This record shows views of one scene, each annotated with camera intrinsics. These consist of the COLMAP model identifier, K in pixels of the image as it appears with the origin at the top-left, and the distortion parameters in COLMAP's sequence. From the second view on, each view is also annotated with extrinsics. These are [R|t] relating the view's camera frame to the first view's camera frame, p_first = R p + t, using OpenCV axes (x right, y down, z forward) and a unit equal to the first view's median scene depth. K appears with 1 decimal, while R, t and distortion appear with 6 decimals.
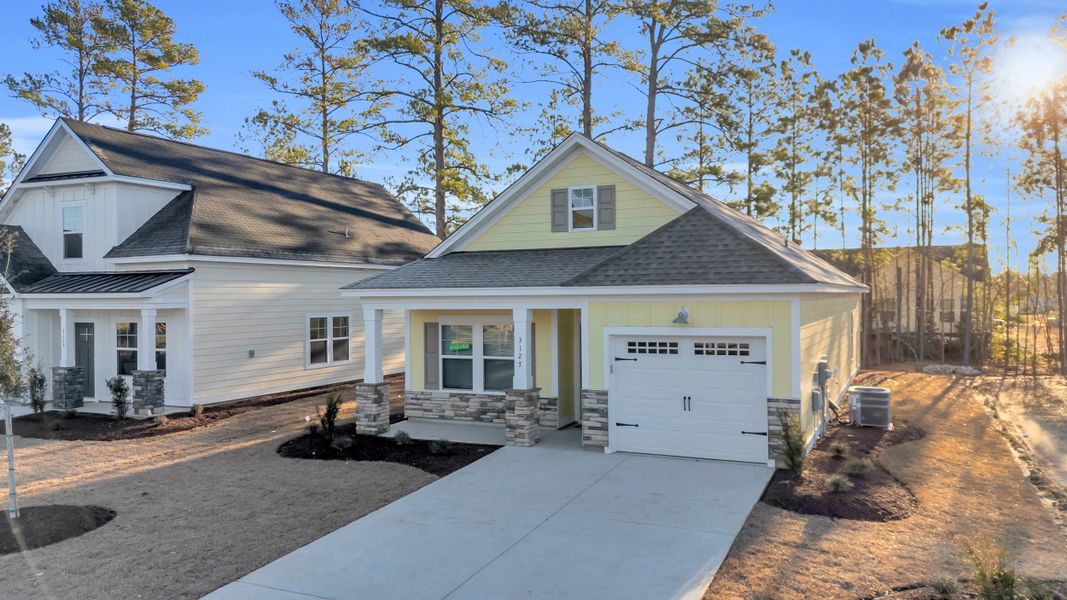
lens RADIAL K [[781.5, 0, 533.5], [0, 781.5, 300.0], [0, 0, 1]] dist [0.063162, -0.061561]
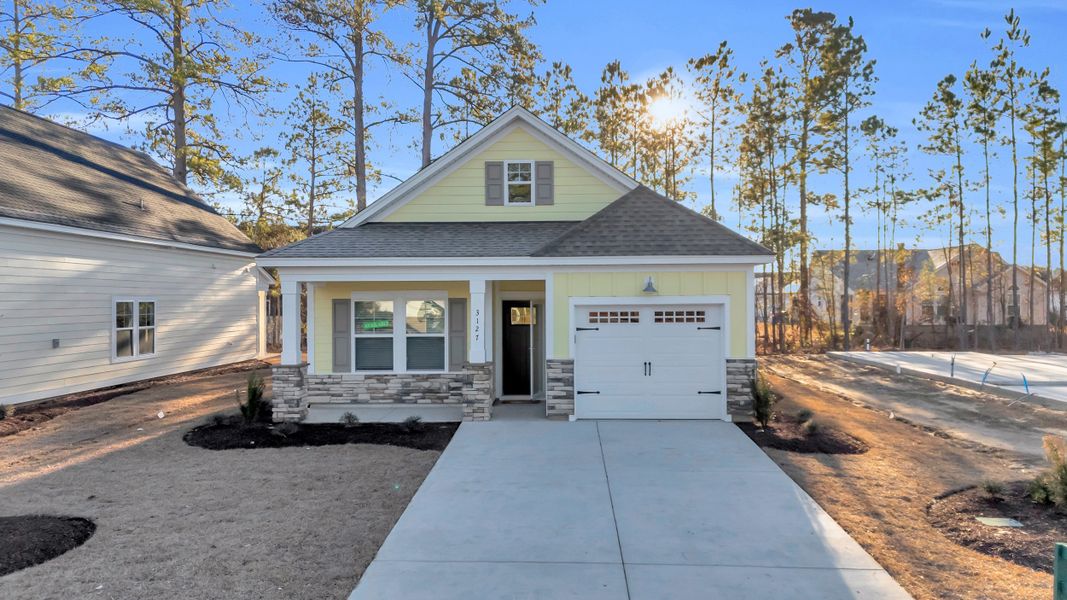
lens RADIAL K [[781.5, 0, 533.5], [0, 781.5, 300.0], [0, 0, 1]] dist [0.063162, -0.061561]
pose [[0.919939, 0.003711, 0.392045, -0.288542], [-0.000764, 0.999970, -0.007674, 0.037518], [-0.392062, 0.006760, 0.919914, 0.067354]]
